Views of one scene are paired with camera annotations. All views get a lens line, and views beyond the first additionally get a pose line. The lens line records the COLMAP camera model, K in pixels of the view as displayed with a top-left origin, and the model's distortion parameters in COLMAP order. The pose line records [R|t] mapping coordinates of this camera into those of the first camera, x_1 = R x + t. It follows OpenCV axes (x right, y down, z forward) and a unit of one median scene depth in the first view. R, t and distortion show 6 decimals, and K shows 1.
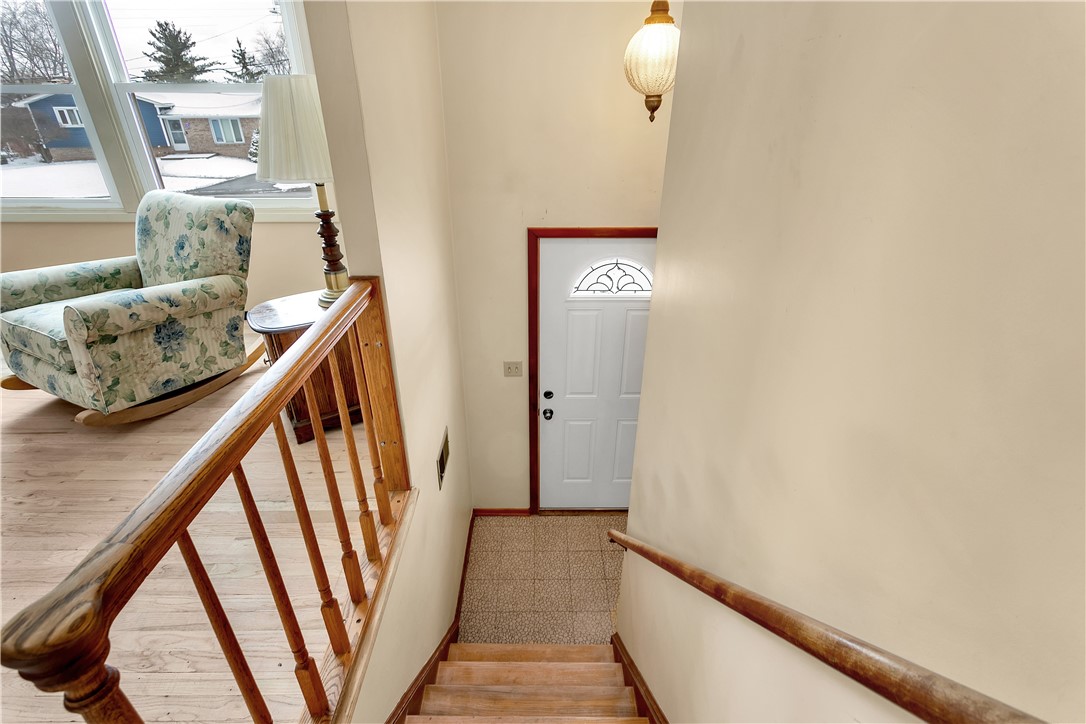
lens RADIAL K [[509.6, 0, 539.9], [0, 509.6, 358.1], [0, 0, 1]] dist [0.004778, 0.000031]
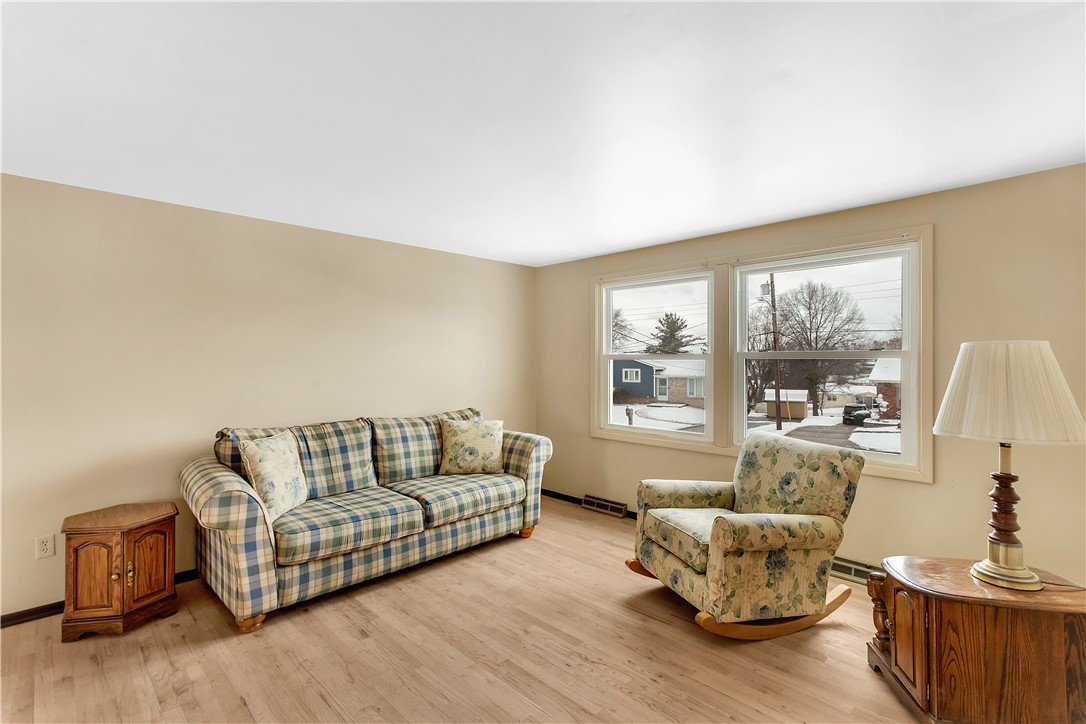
lens RADIAL K [[509.6, 0, 539.9], [0, 509.6, 358.1], [0, 0, 1]] dist [0.004778, 0.000031]
pose [[0.700296, -0.003322, -0.713845, -0.292480], [-0.327543, 0.887015, -0.325454, 0.077160], [0.634272, 0.461729, 0.620085, -0.142496]]
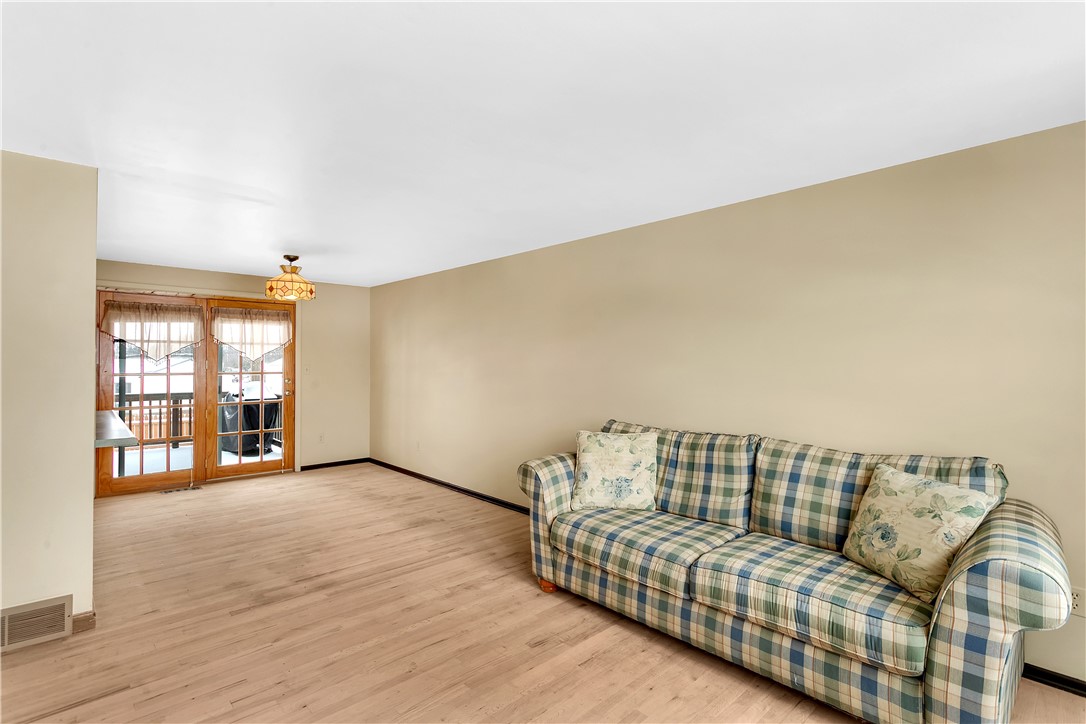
lens RADIAL K [[518.3, 0, 541.6], [0, 518.3, 359.0], [0, 0, 1]] dist [-0.004730, -0.000519]
pose [[-0.732940, -0.003793, -0.680283, -0.589322], [-0.311522, 0.890850, 0.330667, -0.461504], [0.604776, 0.454282, -0.654121, 0.910635]]
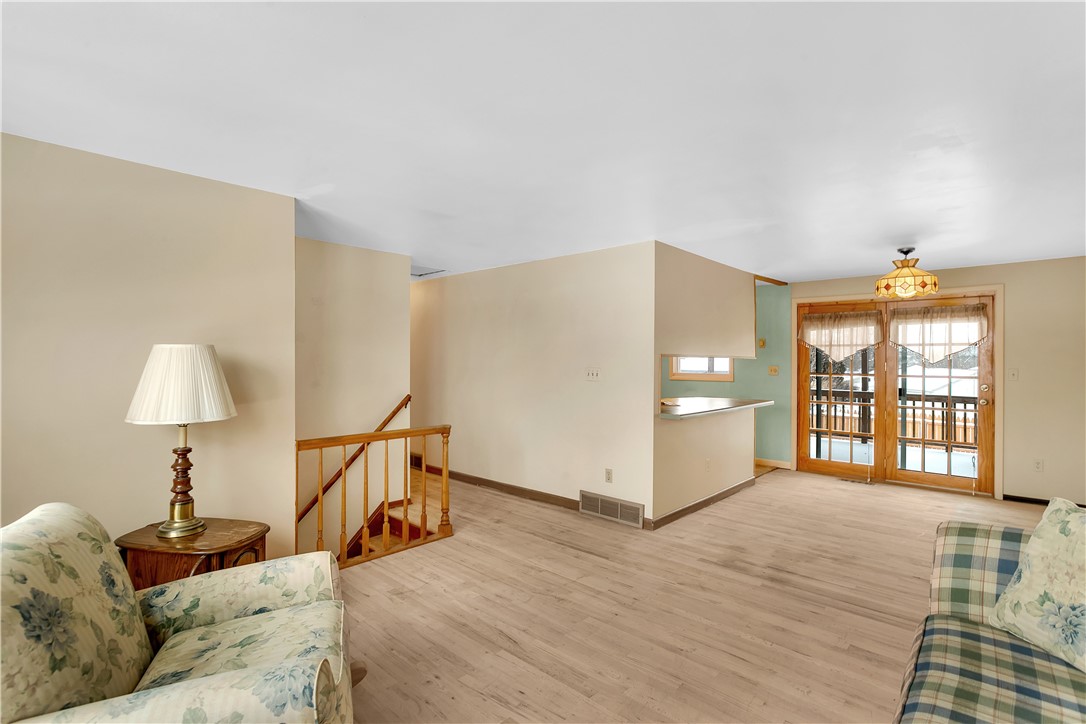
lens RADIAL K [[518.3, 0, 541.6], [0, 518.3, 359.0], [0, 0, 1]] dist [-0.004730, -0.000519]
pose [[-0.733372, -0.001883, 0.679825, -1.493715], [0.306025, 0.892035, 0.332600, -0.502734], [-0.607054, 0.451963, -0.653617, 0.980094]]
